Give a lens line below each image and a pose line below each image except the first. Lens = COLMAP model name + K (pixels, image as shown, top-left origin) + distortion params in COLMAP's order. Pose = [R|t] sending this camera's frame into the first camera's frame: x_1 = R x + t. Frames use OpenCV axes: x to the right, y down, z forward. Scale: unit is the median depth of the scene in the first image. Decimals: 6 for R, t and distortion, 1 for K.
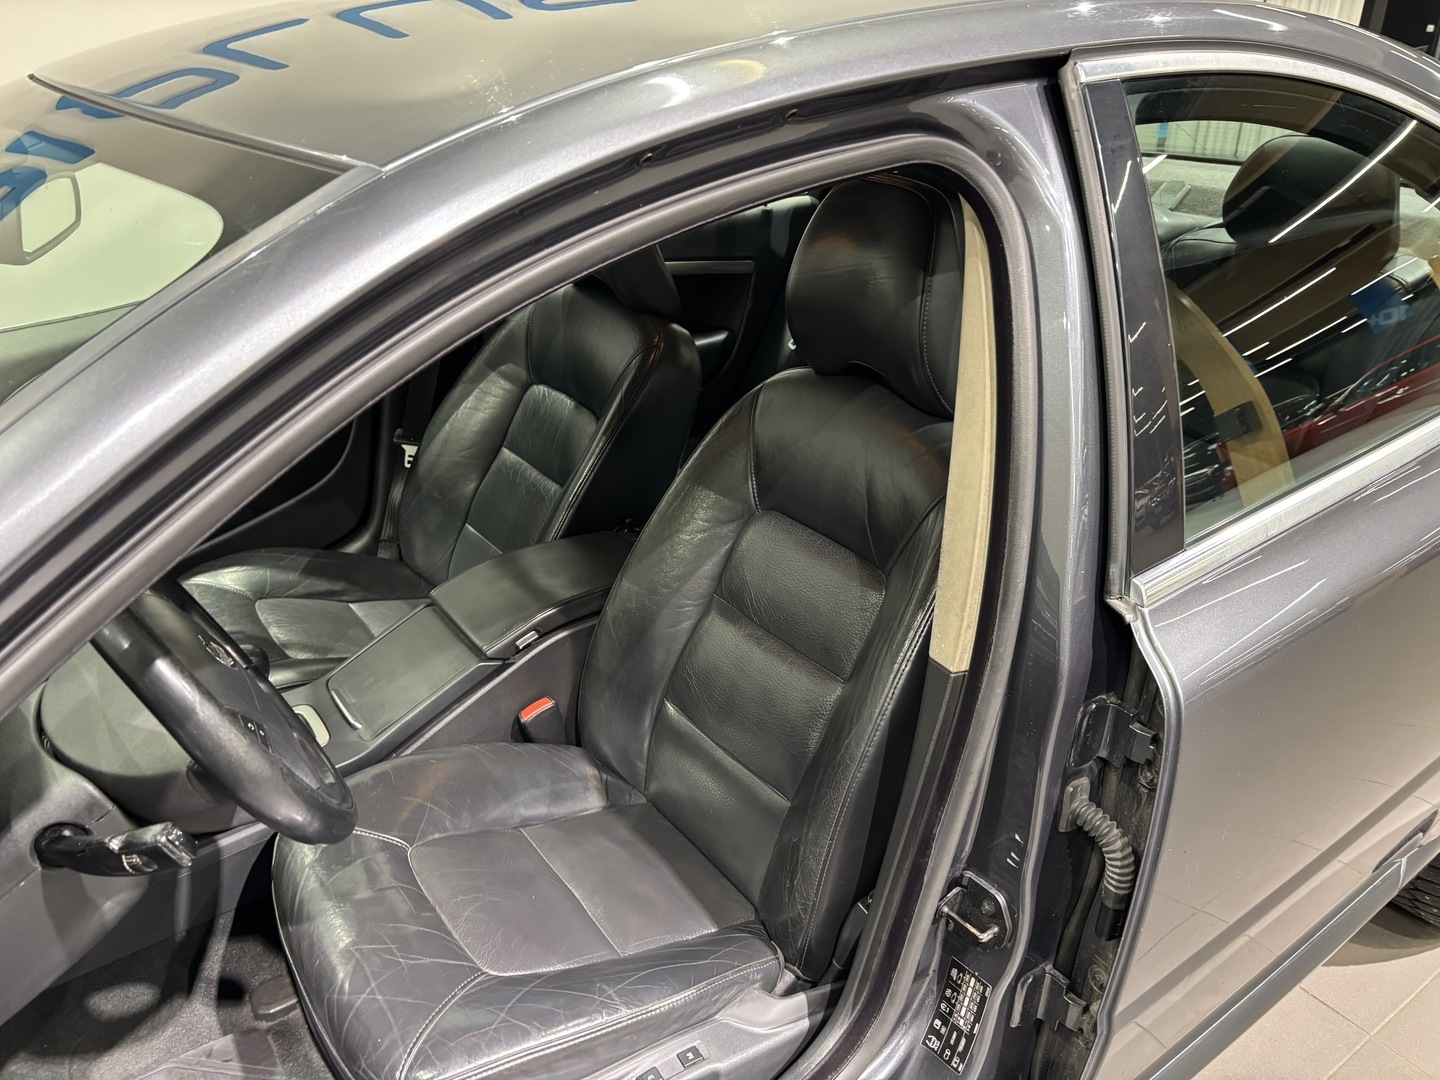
lens RADIAL K [[1090.2, 0, 713.2], [0, 1090.2, 539.7], [0, 0, 1]] dist [0.048267, -0.059924]
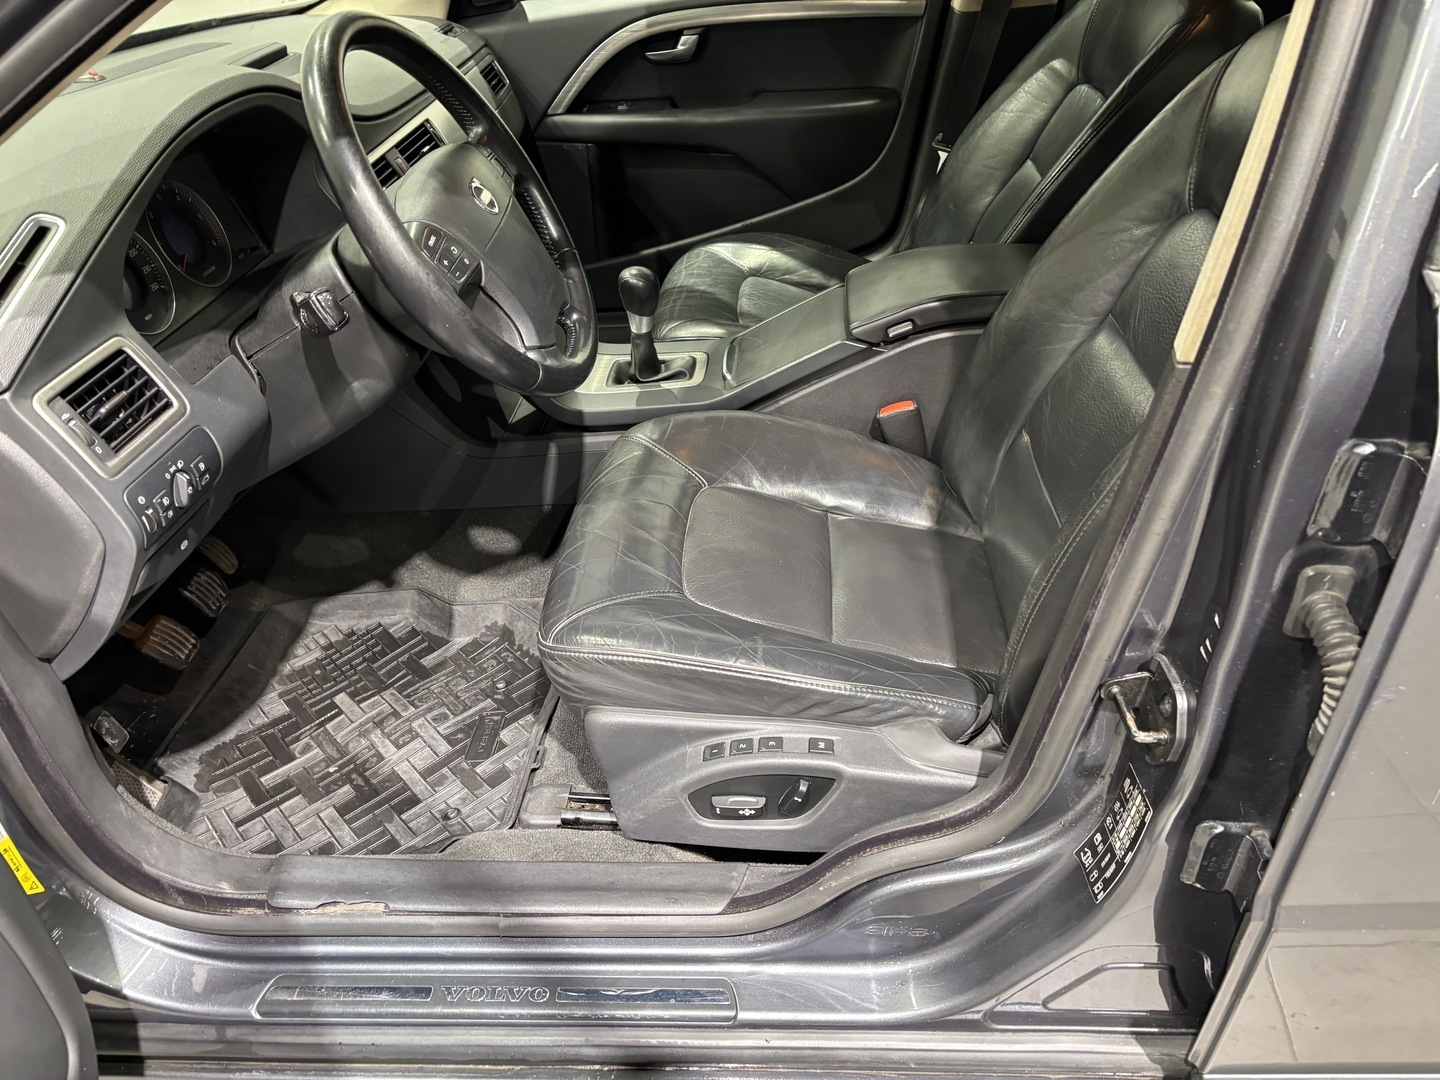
lens RADIAL K [[1090.2, 0, 718.7], [0, 1090.2, 537.2], [0, 0, 1]] dist [0.048267, -0.059924]
pose [[0.772918, 0.293964, -0.562302, 0.372790], [-0.204745, 0.954348, 0.217485, 0.120305], [0.600565, -0.052970, 0.797820, 0.223627]]
